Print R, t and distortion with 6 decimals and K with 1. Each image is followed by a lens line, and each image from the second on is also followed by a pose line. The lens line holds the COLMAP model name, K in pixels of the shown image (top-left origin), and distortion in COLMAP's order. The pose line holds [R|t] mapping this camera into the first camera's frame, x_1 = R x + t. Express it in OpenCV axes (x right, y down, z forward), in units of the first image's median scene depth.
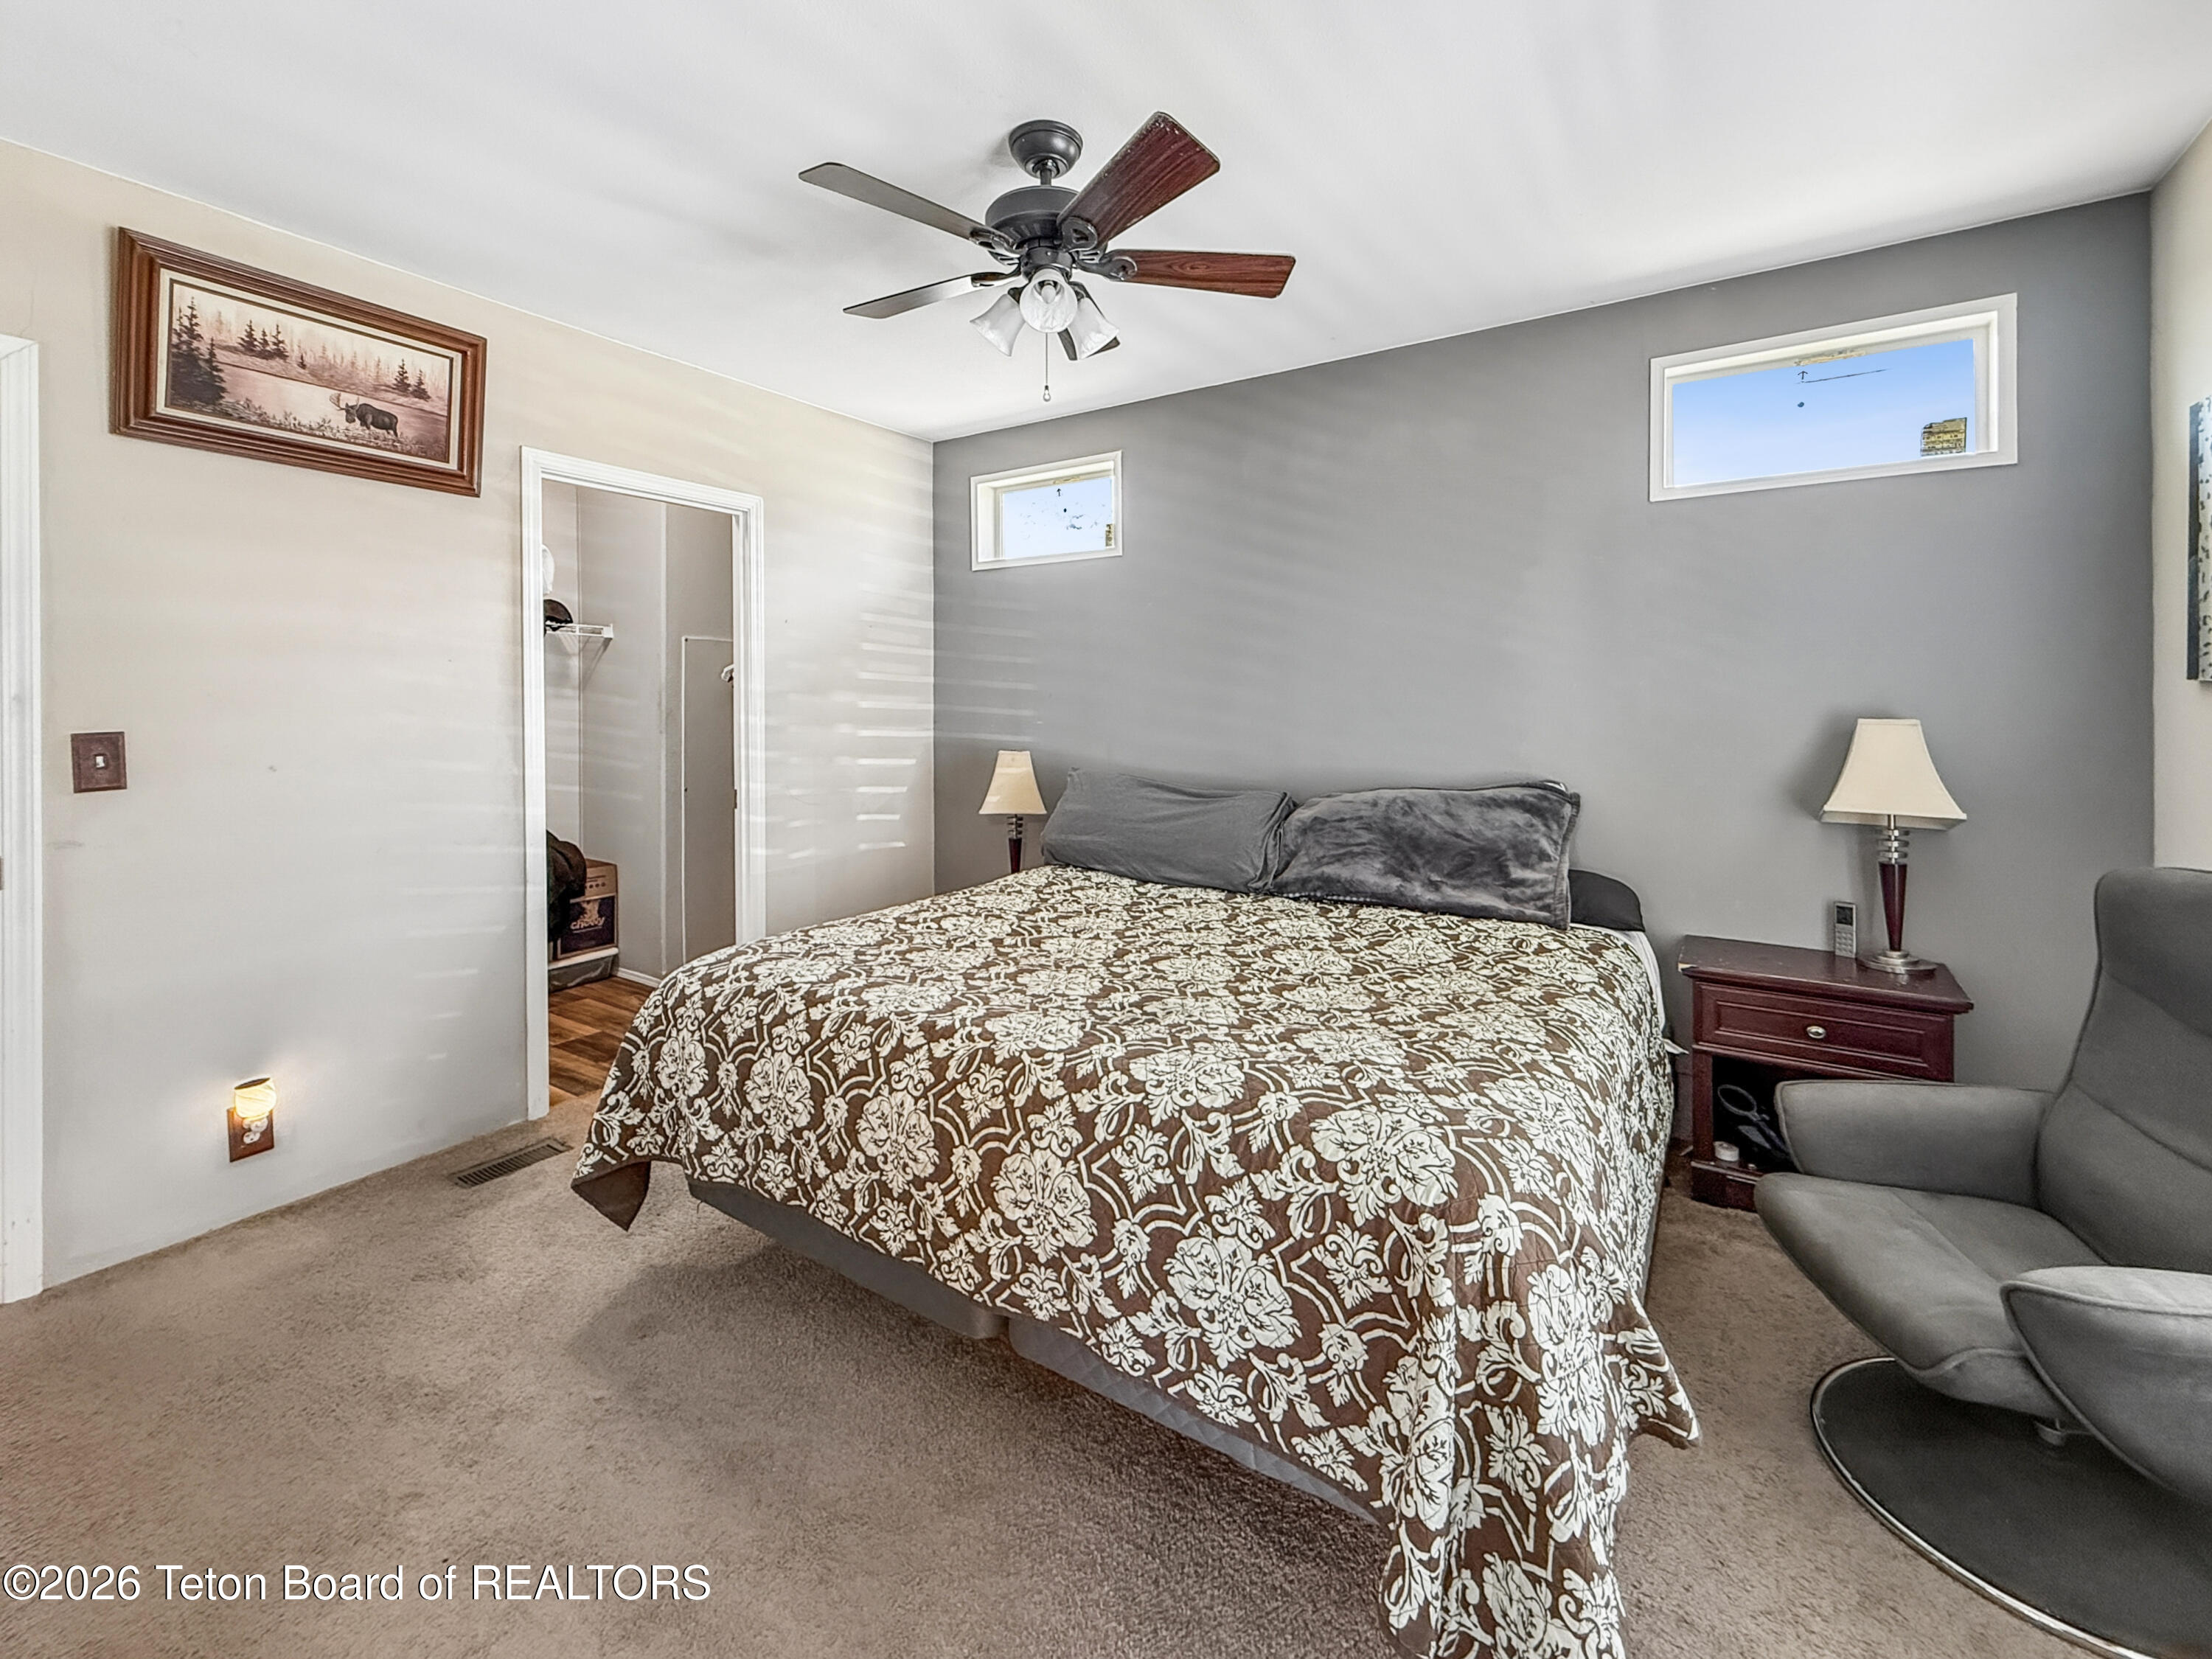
lens RADIAL K [[915.7, 0, 1101.7], [0, 915.7, 778.6], [0, 0, 1]] dist [0.000642, 0.000740]
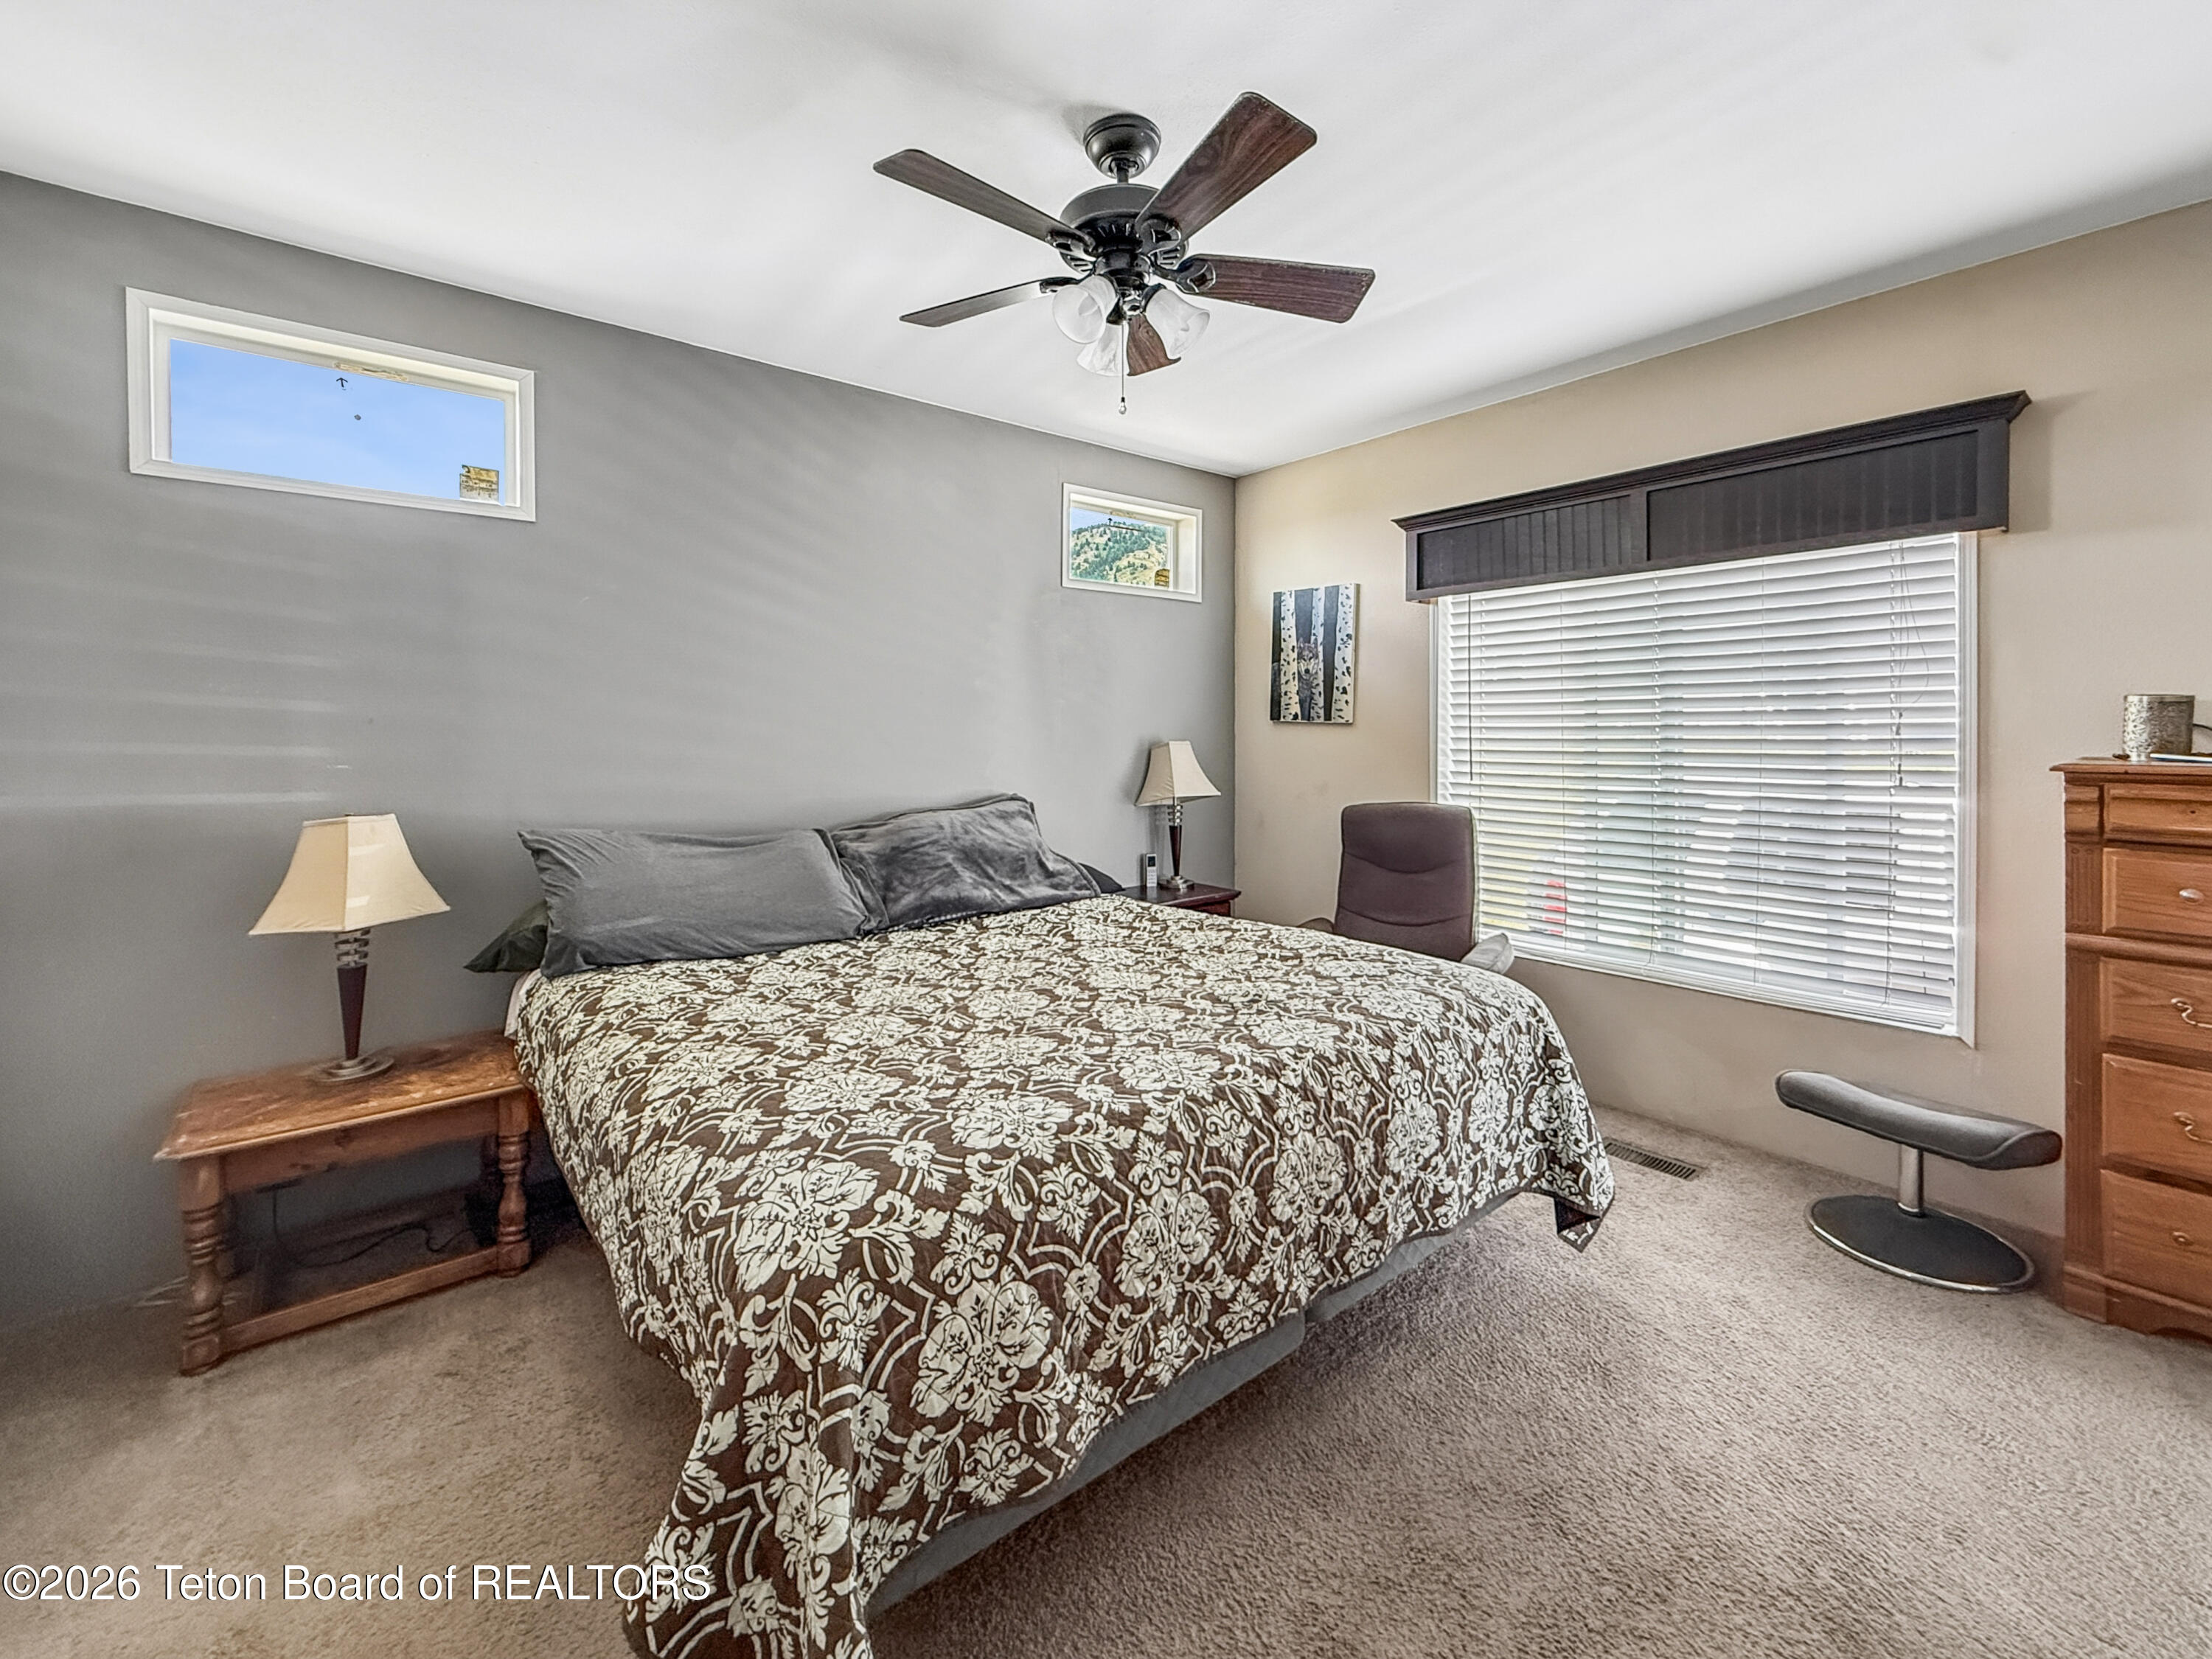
lens RADIAL K [[918.5, 0, 1119.5], [0, 918.5, 781.1], [0, 0, 1]] dist [0.000293, 0.000032]
pose [[0.309575, -0.055569, 0.949250, -0.968450], [0.079219, 0.996328, 0.032489, -0.064351], [-0.947569, 0.065141, 0.312840, 0.695818]]
